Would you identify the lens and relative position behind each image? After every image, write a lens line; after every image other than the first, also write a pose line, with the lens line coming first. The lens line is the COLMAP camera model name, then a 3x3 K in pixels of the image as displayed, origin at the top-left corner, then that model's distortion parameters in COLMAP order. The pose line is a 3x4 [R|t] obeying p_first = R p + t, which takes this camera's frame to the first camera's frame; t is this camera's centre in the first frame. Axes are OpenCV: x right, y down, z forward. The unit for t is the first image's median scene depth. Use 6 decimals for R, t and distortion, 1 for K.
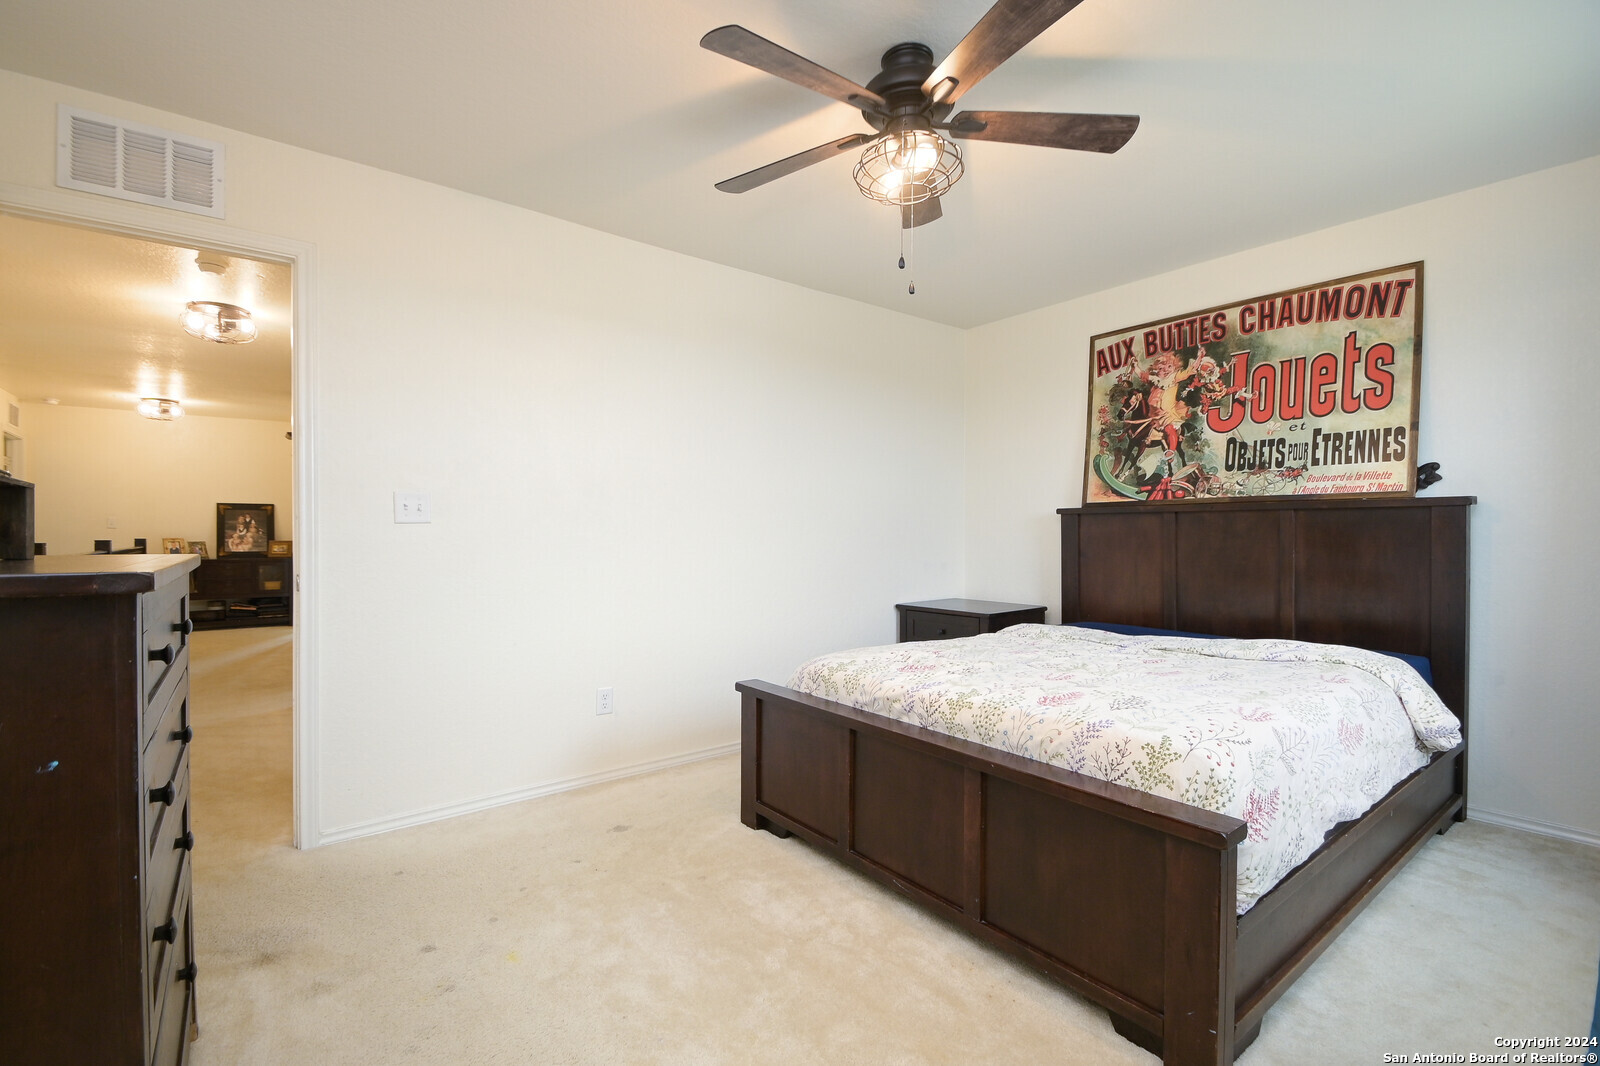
lens RADIAL K [[708.8, 0, 795.3], [0, 708.8, 539.8], [0, 0, 1]] dist [0.019907, -0.017400]
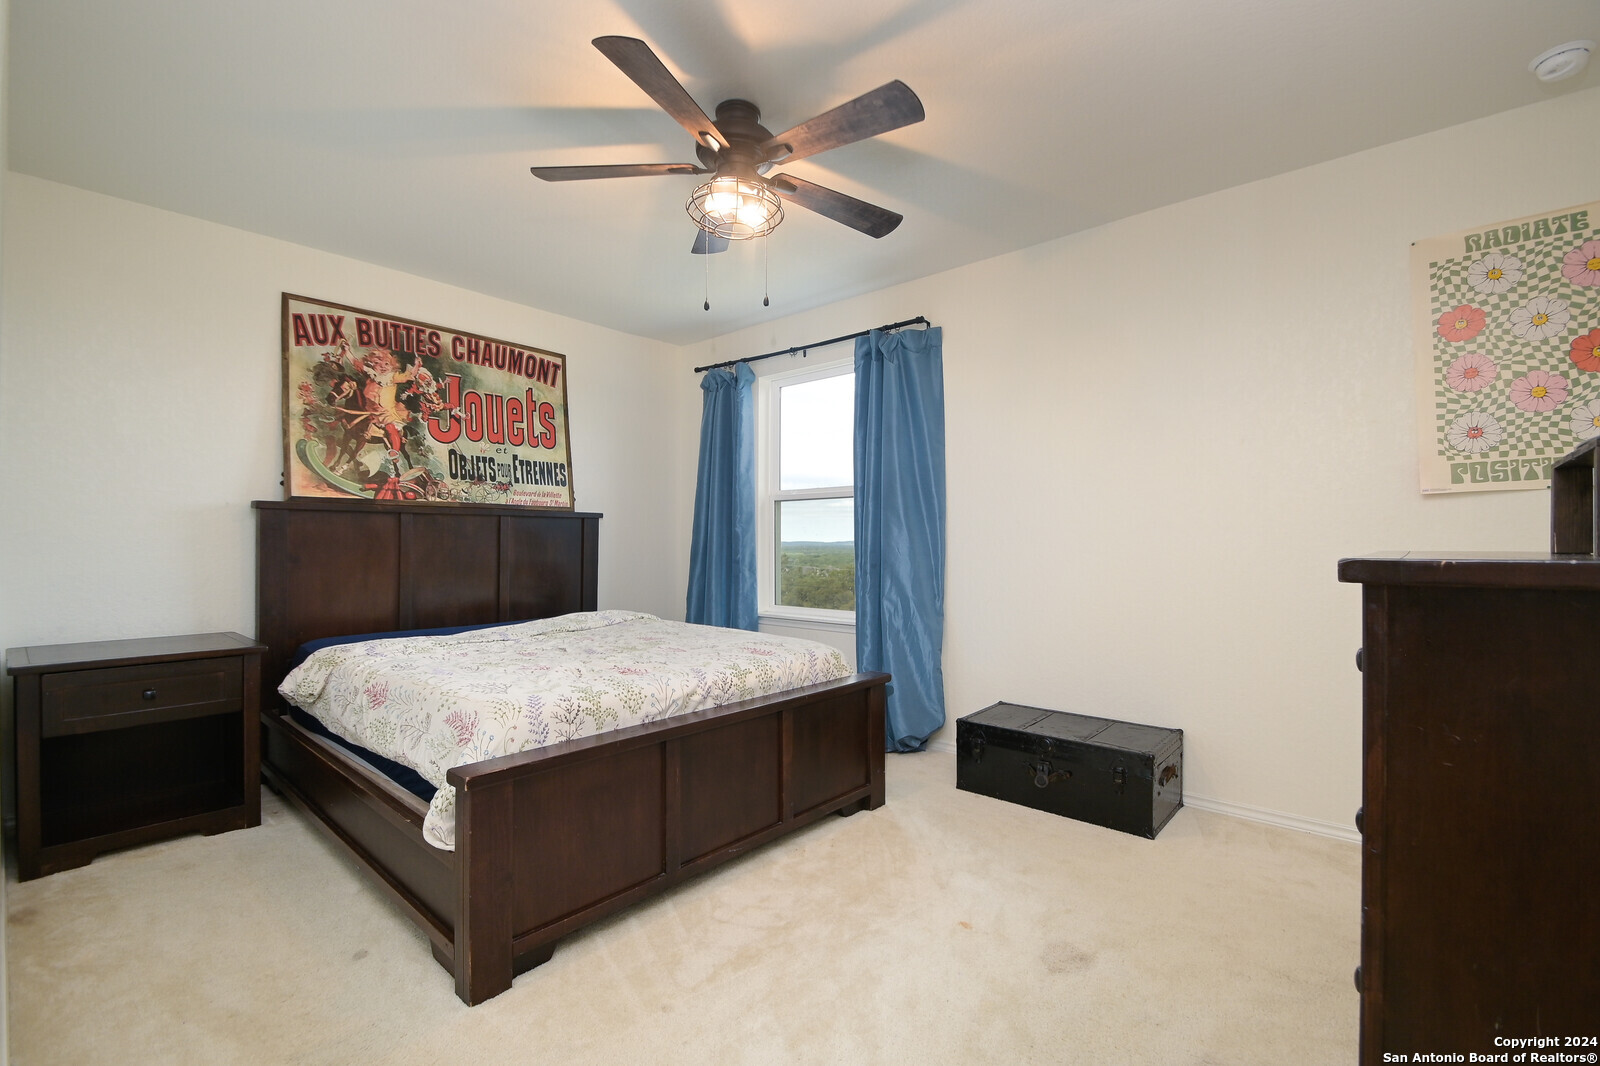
lens RADIAL K [[708.8, 0, 795.3], [0, 708.8, 539.8], [0, 0, 1]] dist [0.019907, -0.017400]
pose [[-0.187213, 0.001128, 0.982319, -0.571651], [0.005738, 0.999984, -0.000055, 0.002173], [-0.982303, 0.005626, -0.187216, 0.663439]]
